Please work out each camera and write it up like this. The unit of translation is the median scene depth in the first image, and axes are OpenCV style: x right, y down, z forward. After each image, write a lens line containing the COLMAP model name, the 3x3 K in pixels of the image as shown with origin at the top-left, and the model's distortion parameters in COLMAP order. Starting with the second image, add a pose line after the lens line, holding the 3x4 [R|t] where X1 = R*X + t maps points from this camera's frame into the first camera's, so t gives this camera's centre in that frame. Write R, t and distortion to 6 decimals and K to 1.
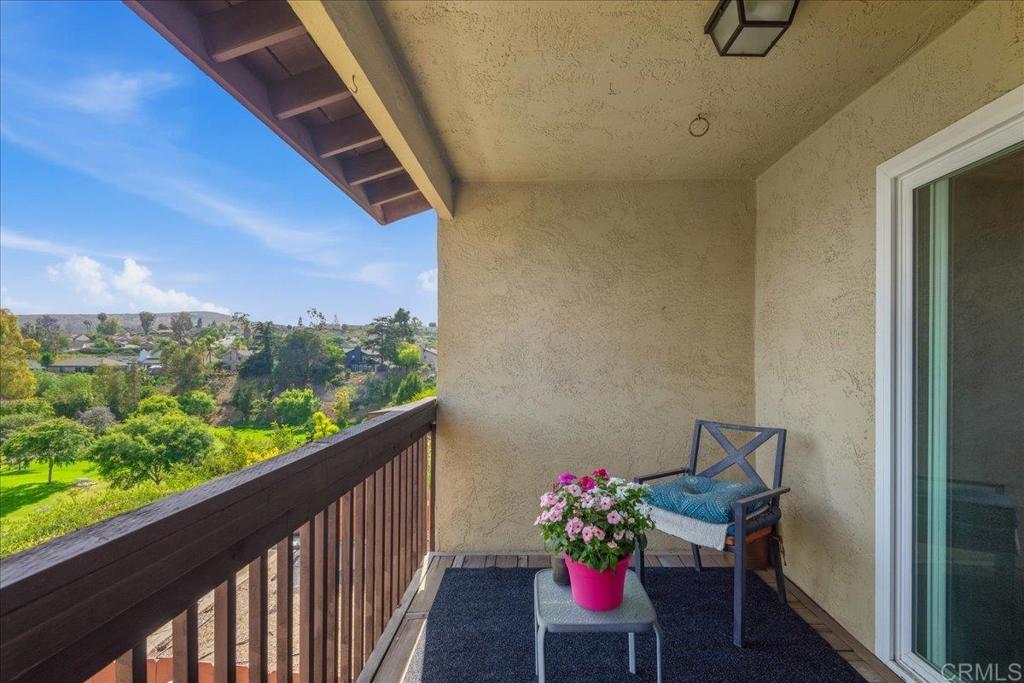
lens RADIAL K [[481.9, 0, 484.8], [0, 481.9, 356.5], [0, 0, 1]] dist [0.022941, -0.012888]
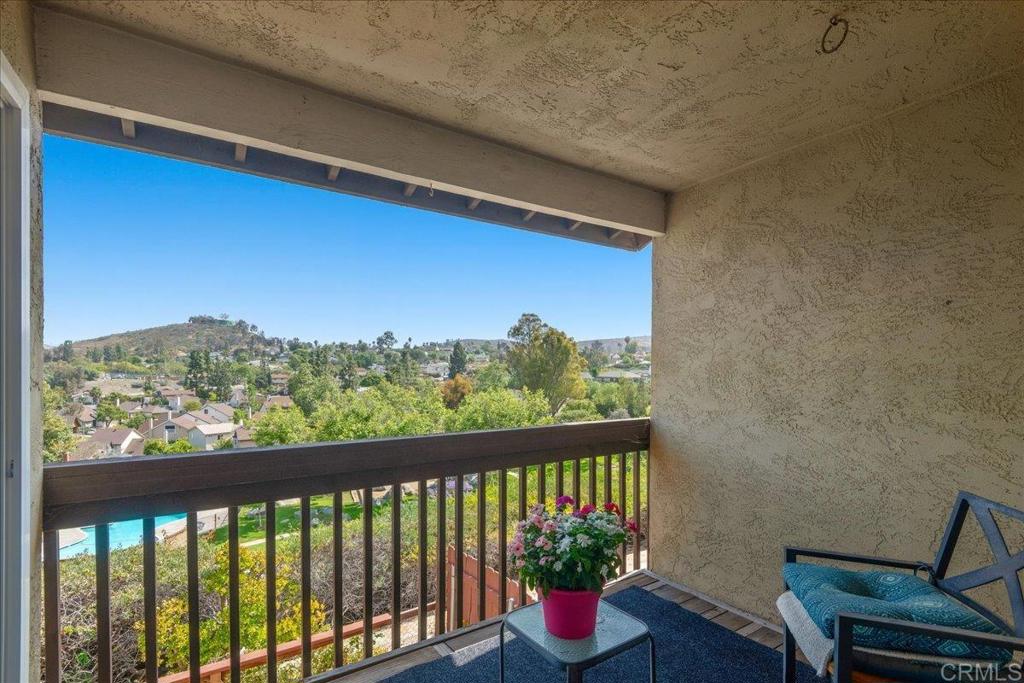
lens RADIAL K [[487.2, 0, 528.6], [0, 487.2, 373.3], [0, 0, 1]] dist [0.009436, -0.008994]
pose [[0.571281, 0.009648, -0.820698, 0.576905], [-0.003283, 0.999950, 0.009469, -0.015158], [0.820748, -0.002715, 0.571284, 0.214942]]
